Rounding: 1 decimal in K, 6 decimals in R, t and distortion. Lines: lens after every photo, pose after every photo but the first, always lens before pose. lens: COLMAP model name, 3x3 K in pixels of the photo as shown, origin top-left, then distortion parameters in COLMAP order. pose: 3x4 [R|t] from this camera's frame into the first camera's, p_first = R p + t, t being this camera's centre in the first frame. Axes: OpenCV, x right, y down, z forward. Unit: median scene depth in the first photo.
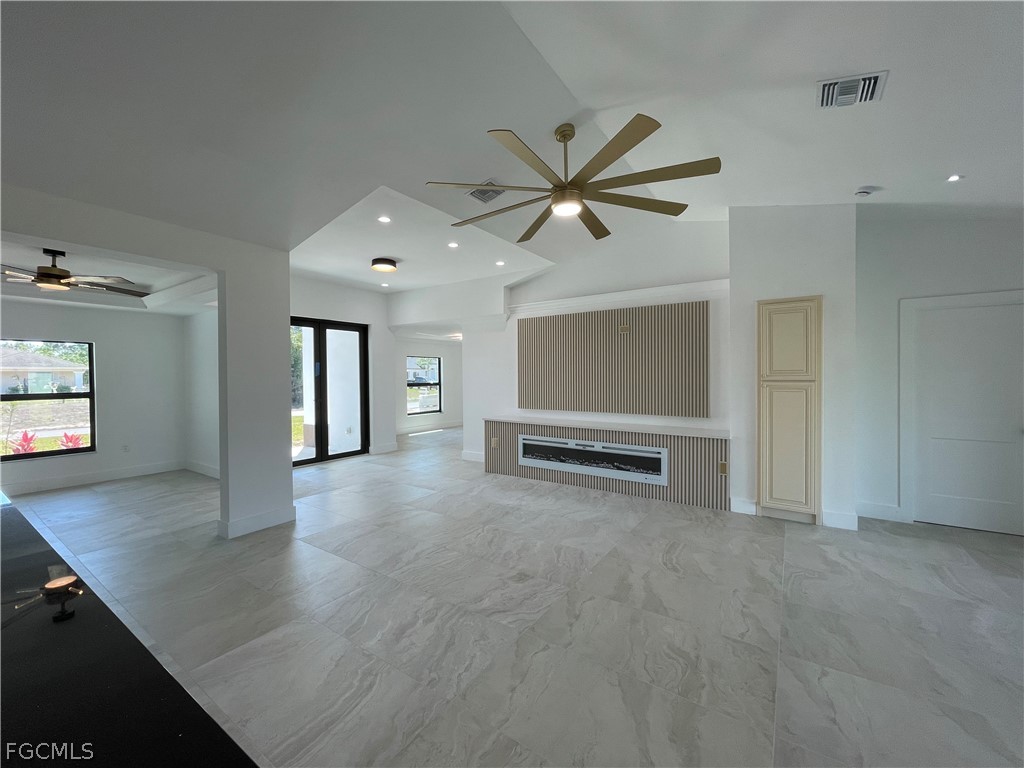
lens RADIAL K [[415.5, 0, 510.1], [0, 415.5, 382.5], [0, 0, 1]] dist [-0.008164, 0.004165]
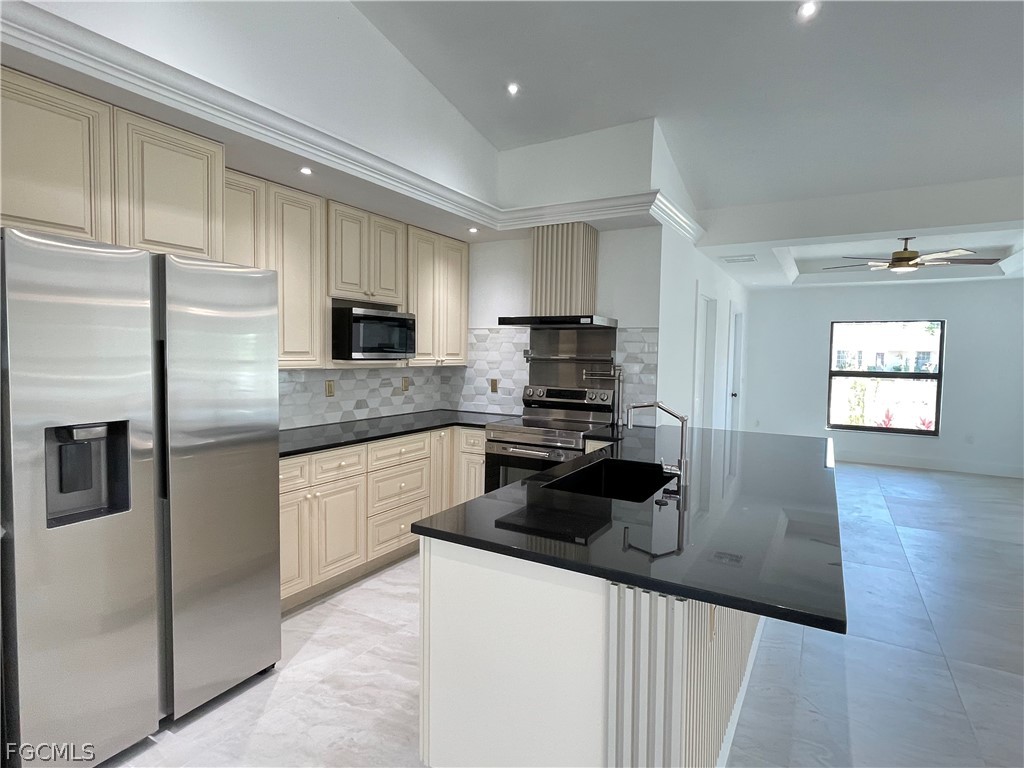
lens RADIAL K [[538.5, 0, 513.4], [0, 538.5, 381.9], [0, 0, 1]] dist [0.000280, -0.001517]
pose [[0.069054, 0.062095, -0.995679, 0.165738], [-0.032209, 0.997679, 0.059986, 0.001590], [0.997093, 0.027927, 0.070894, -0.058681]]
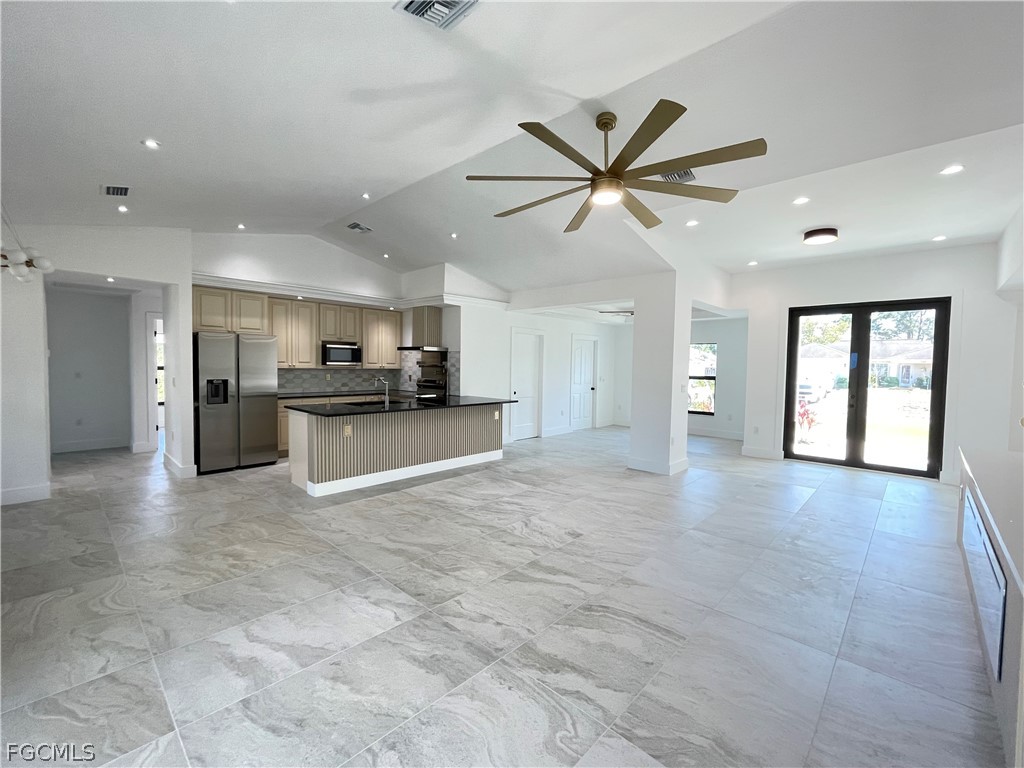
lens RADIAL K [[434.4, 0, 512.0], [0, 434.4, 384.0], [0, 0, 1]] dist [-0.001066, 0.000088]
pose [[-0.155748, 0.051194, -0.986469, 0.789377], [-0.031876, 0.997875, 0.056819, -0.017693], [0.987282, 0.040295, -0.153786, 0.620560]]
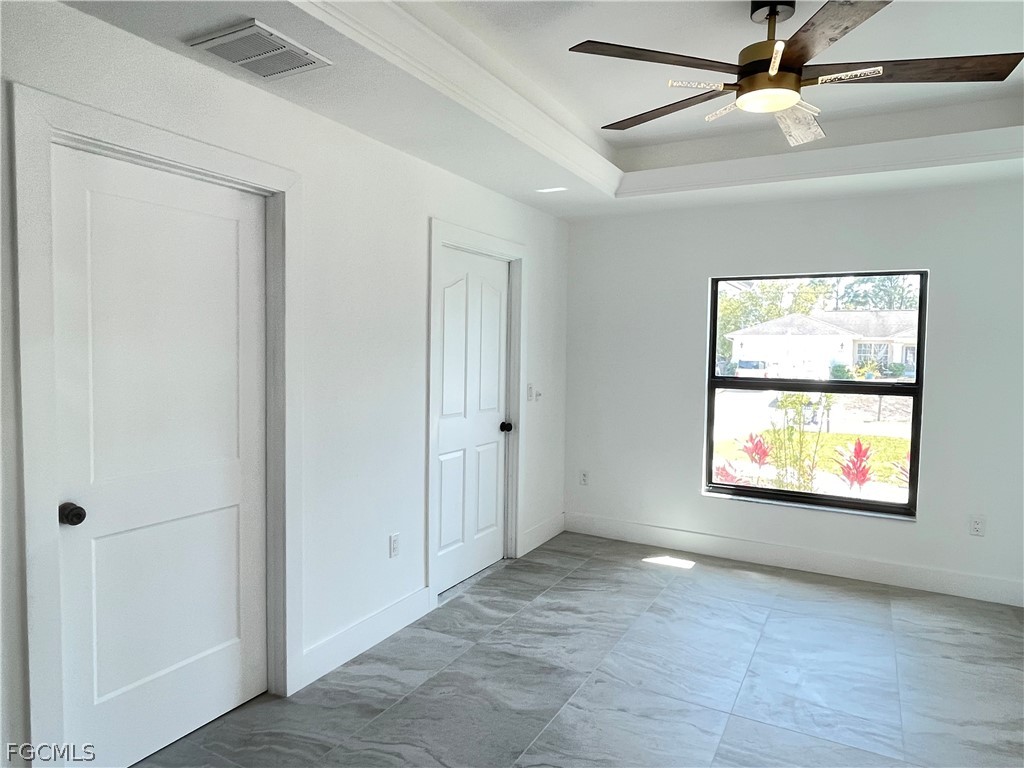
lens RADIAL K [[643.9, 0, 512.0], [0, 643.9, 384.0], [0, 0, 1]] dist [0.003454, 0.000965]
pose [[0.100090, 0.065439, -0.992824, -0.445896], [-0.035711, 0.997428, 0.062142, -0.004115], [0.994337, 0.029235, 0.102170, 0.600382]]
